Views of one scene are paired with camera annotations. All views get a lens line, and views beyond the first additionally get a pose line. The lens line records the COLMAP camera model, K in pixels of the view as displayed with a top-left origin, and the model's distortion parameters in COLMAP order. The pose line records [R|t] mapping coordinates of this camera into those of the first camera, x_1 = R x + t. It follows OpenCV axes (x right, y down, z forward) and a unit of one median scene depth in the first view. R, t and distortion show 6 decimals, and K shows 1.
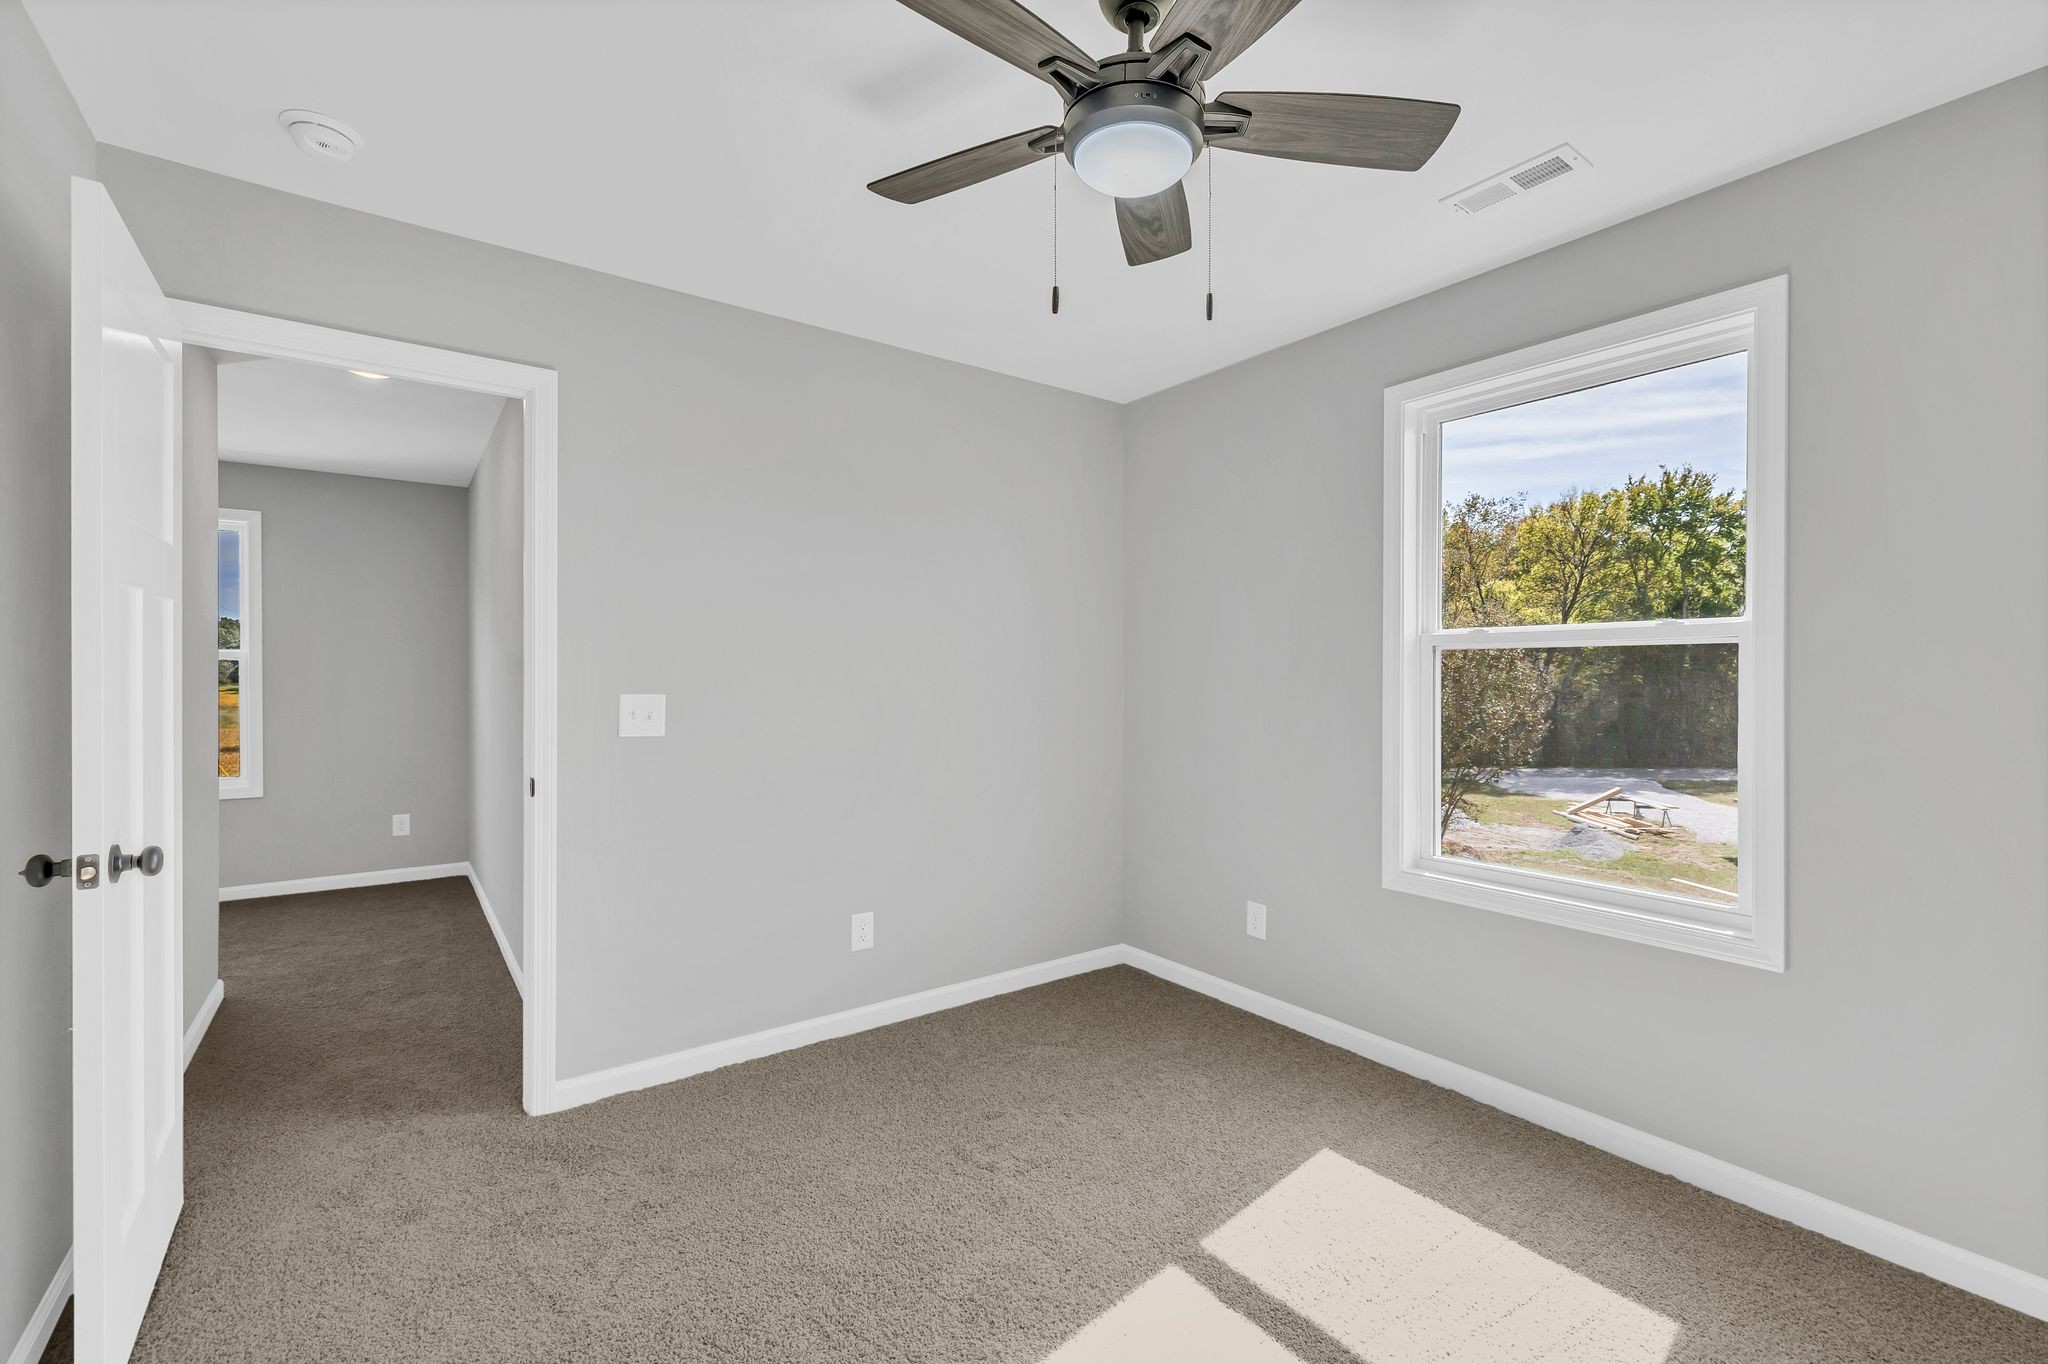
lens RADIAL K [[877.0, 0, 1030.1], [0, 877.0, 678.8], [0, 0, 1]] dist [0.000888, 0.000281]
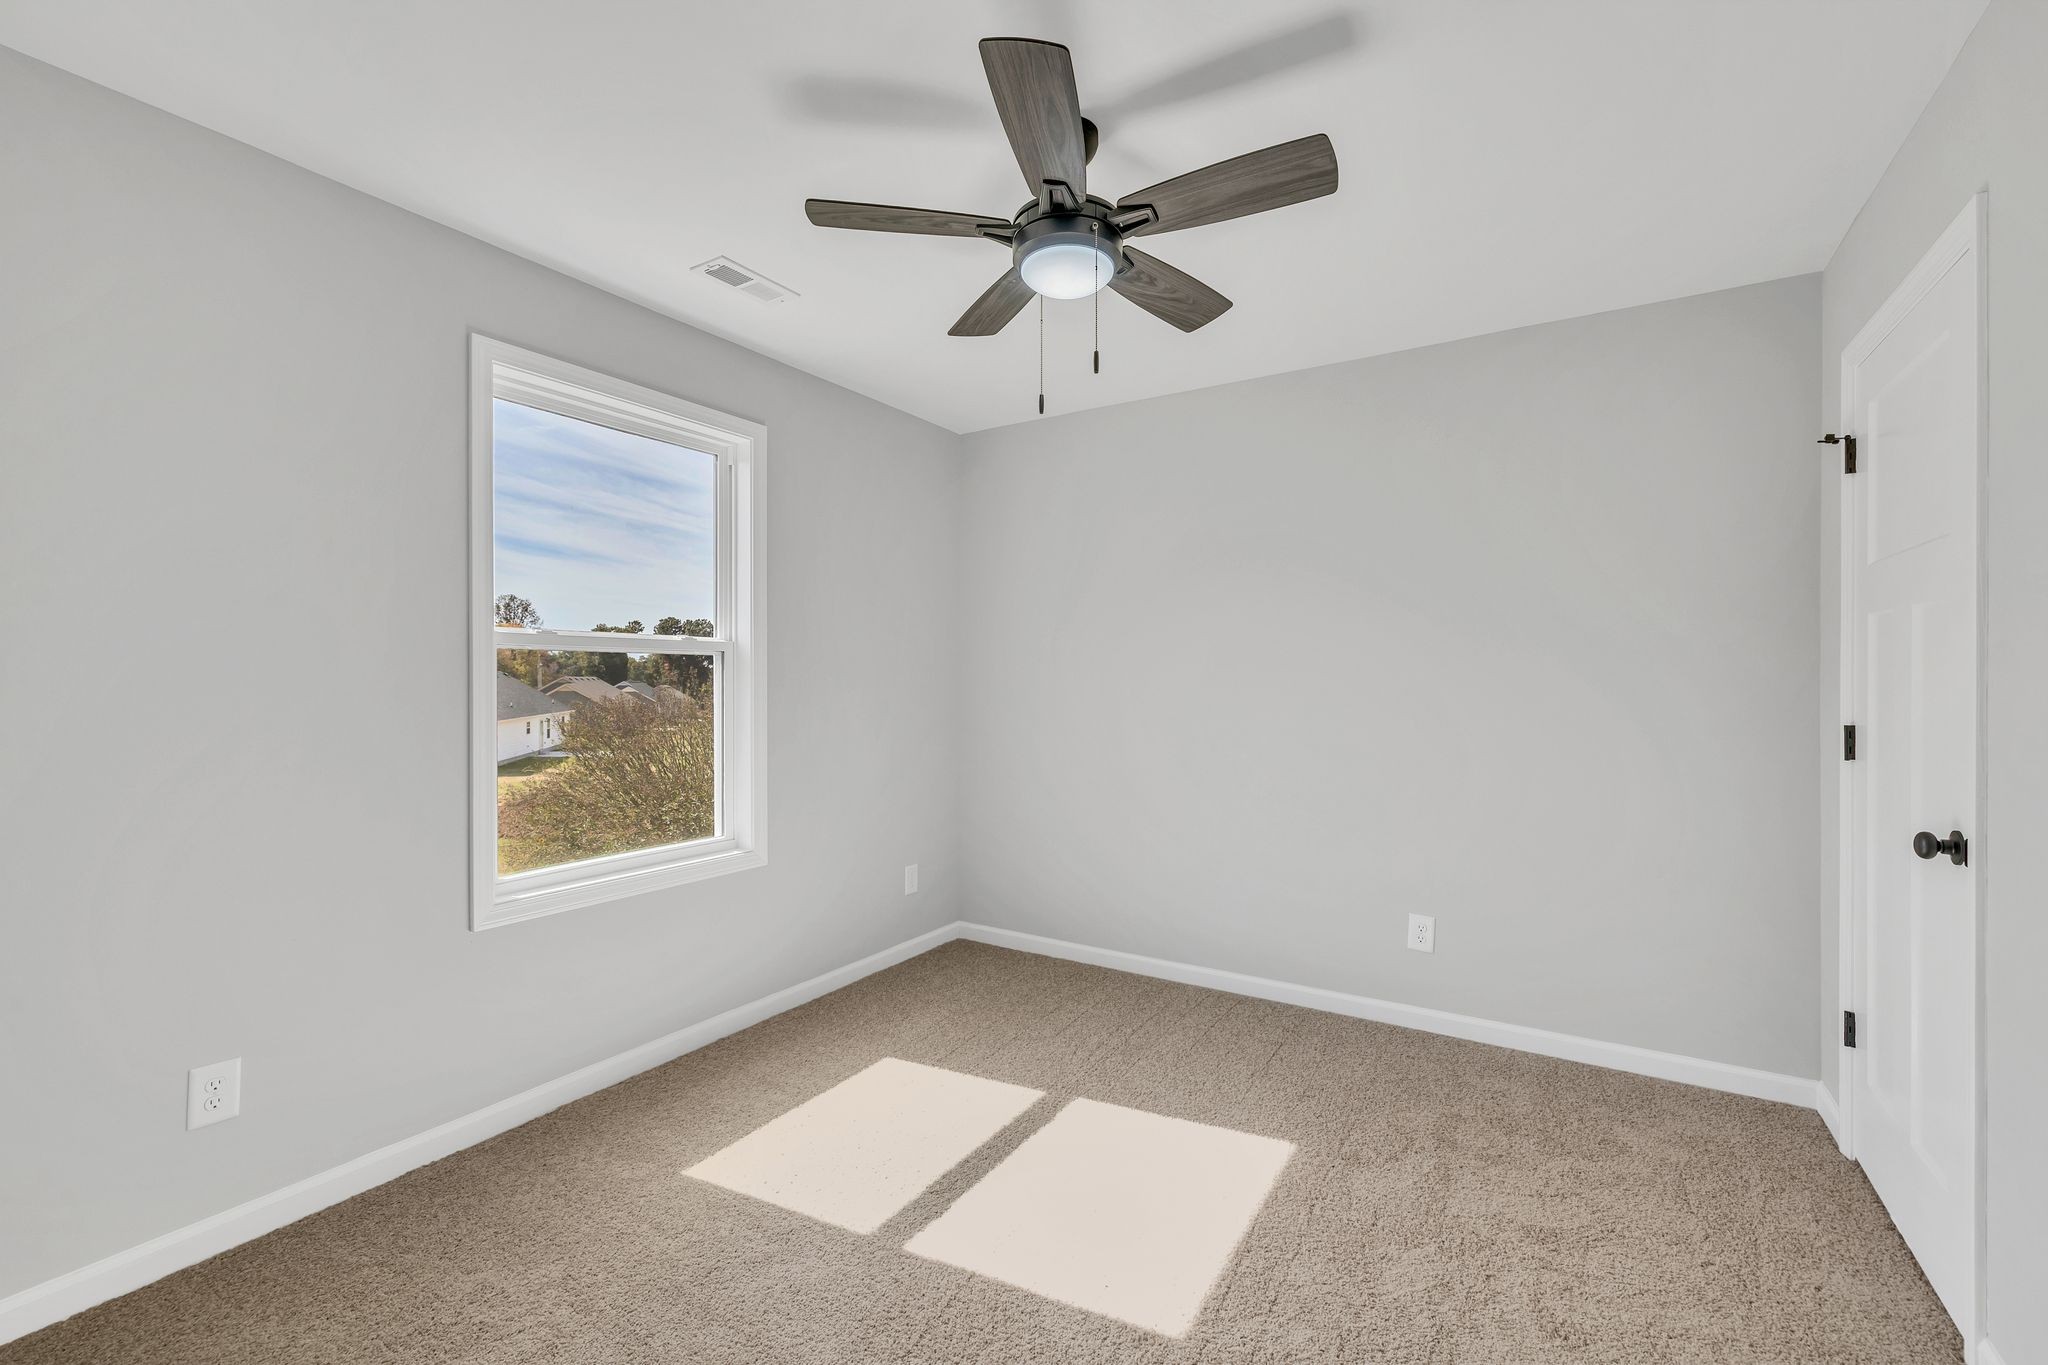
lens RADIAL K [[860.5, 0, 1020.0], [0, 860.5, 679.7], [0, 0, 1]] dist [0.000018, -0.000074]
pose [[-0.351389, -0.002700, 0.936226, -0.749653], [0.001199, 0.999994, 0.003334, -0.005483], [-0.936229, 0.002294, -0.351383, 1.101611]]
